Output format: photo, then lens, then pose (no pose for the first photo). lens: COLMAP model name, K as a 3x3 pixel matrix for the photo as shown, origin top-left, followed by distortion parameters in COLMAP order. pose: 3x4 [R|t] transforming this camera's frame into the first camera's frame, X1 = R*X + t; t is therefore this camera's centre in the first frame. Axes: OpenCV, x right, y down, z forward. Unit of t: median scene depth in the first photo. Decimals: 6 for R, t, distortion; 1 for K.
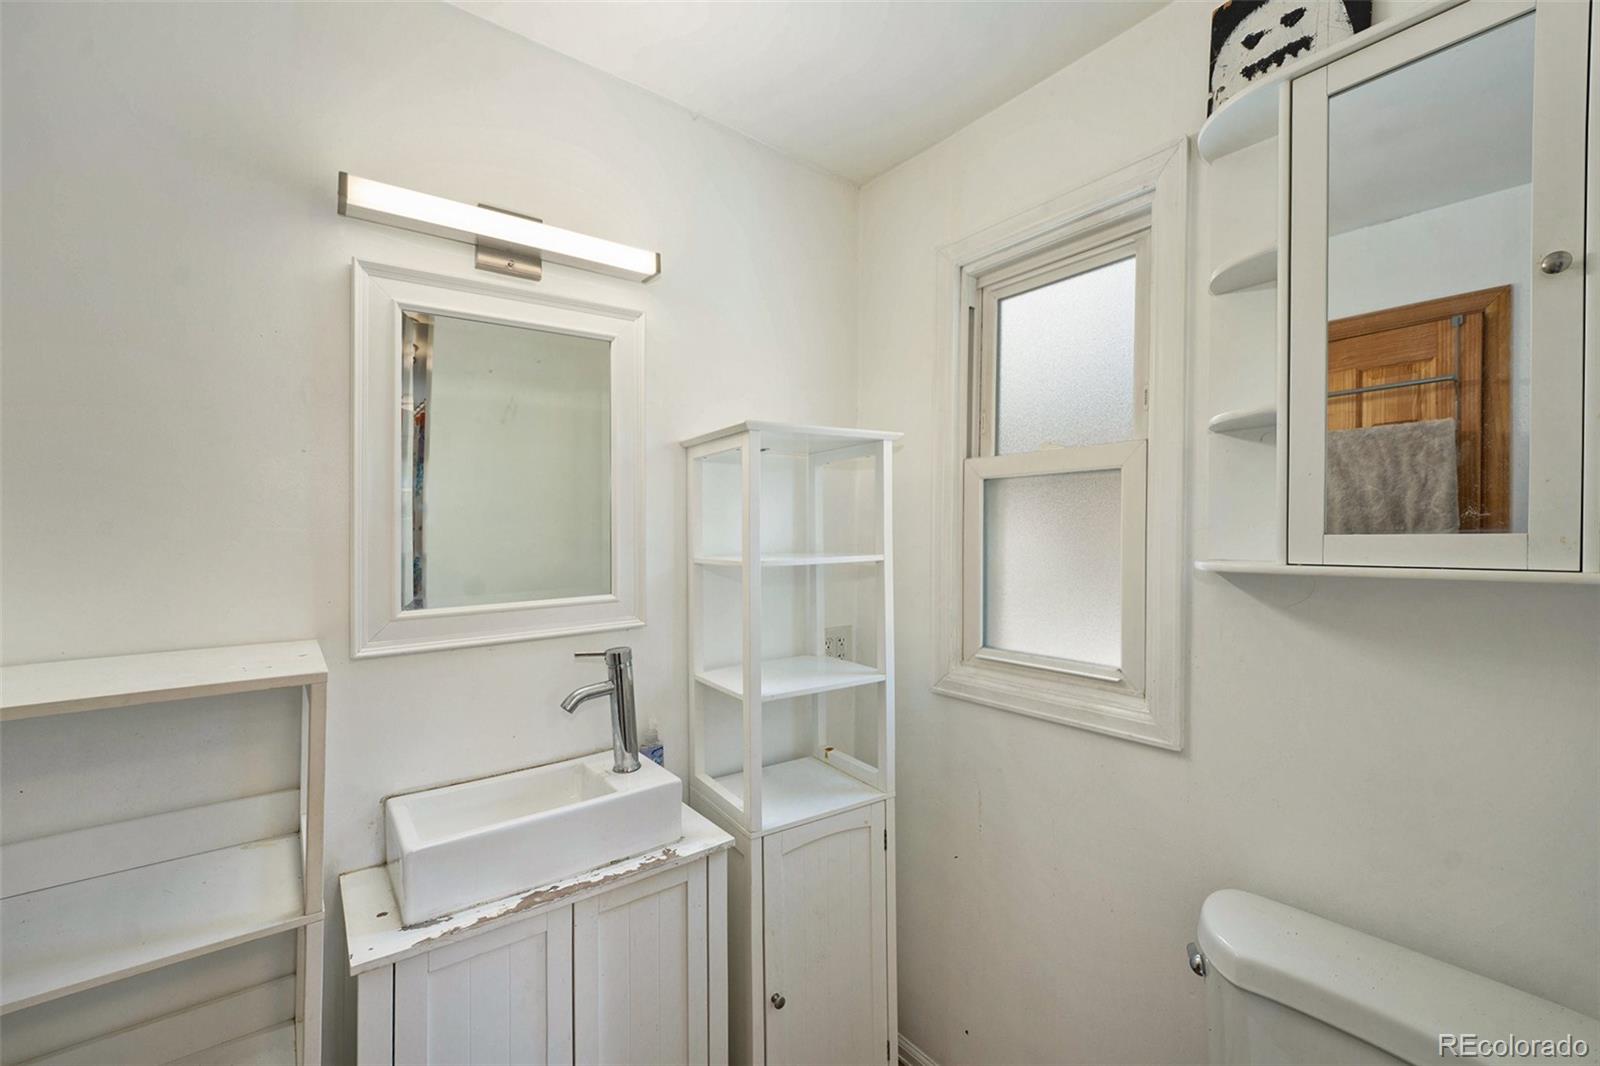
lens RADIAL K [[658.3, 0, 801.5], [0, 658.3, 537.7], [0, 0, 1]] dist [-0.015508, -0.000017]
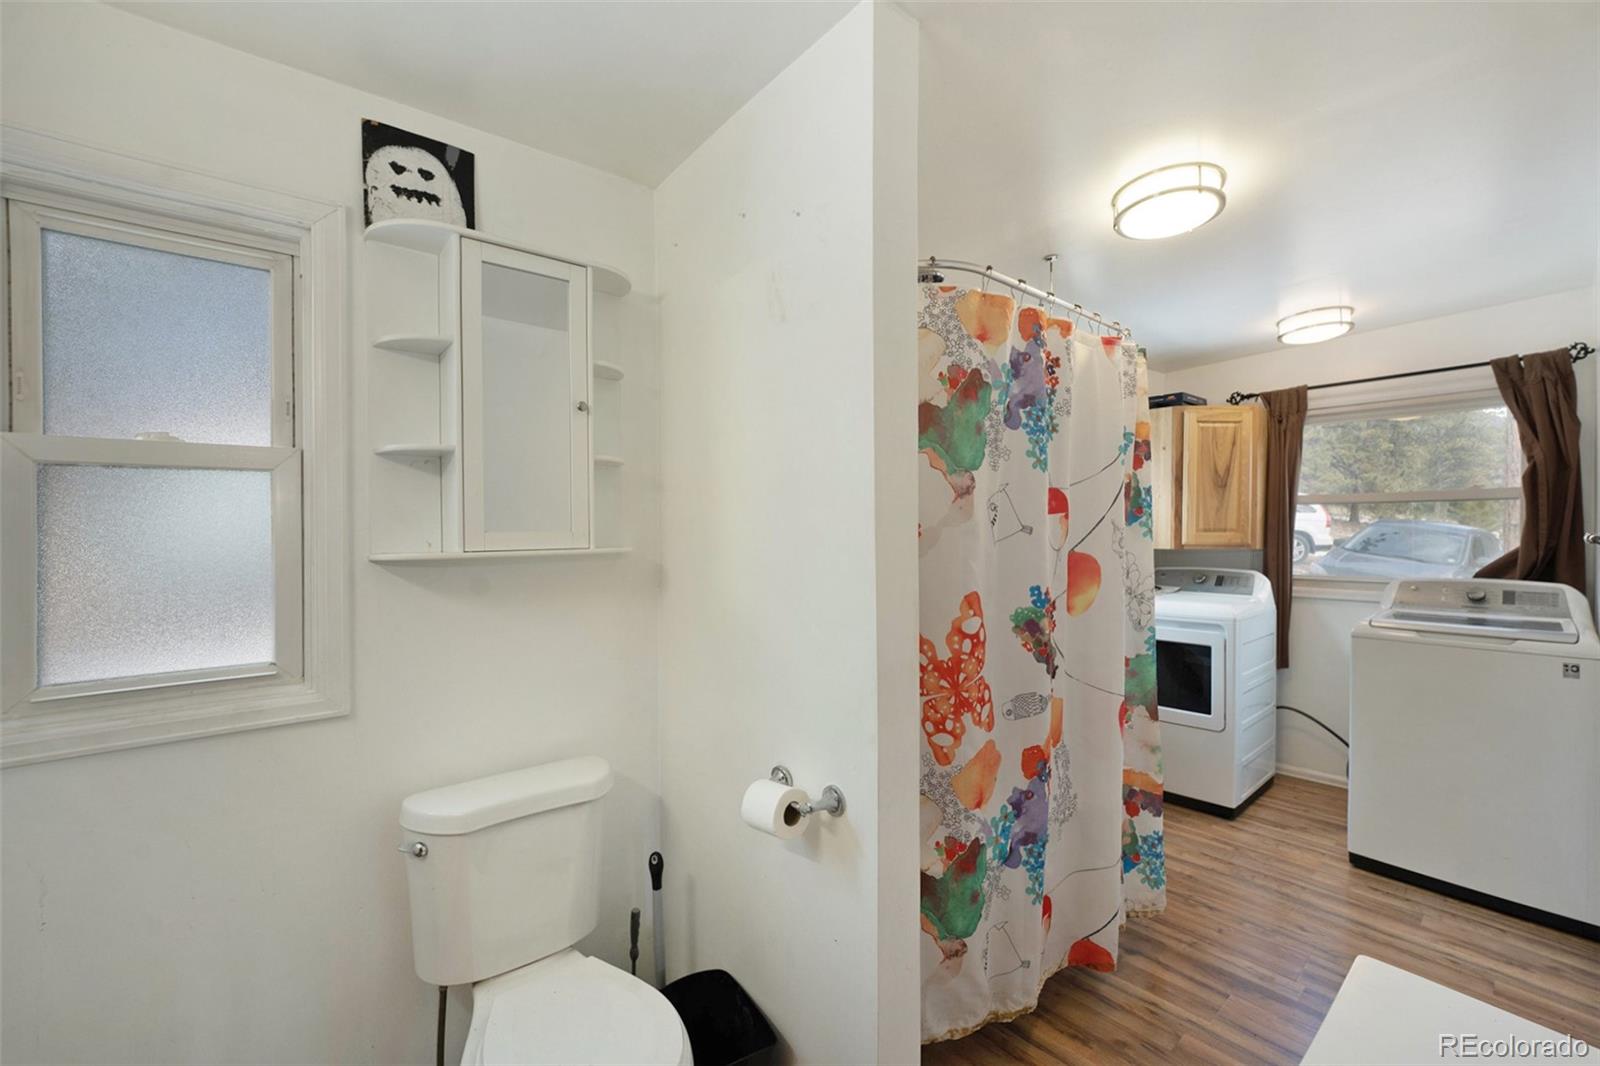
lens RADIAL K [[658.3, 0, 802.1], [0, 658.3, 535.0], [0, 0, 1]] dist [-0.015508, -0.000017]
pose [[-0.046640, 0.000062, 0.998912, -0.635994], [0.020070, 0.999798, 0.000875, 0.013177], [-0.998710, 0.020089, -0.046632, 0.212300]]
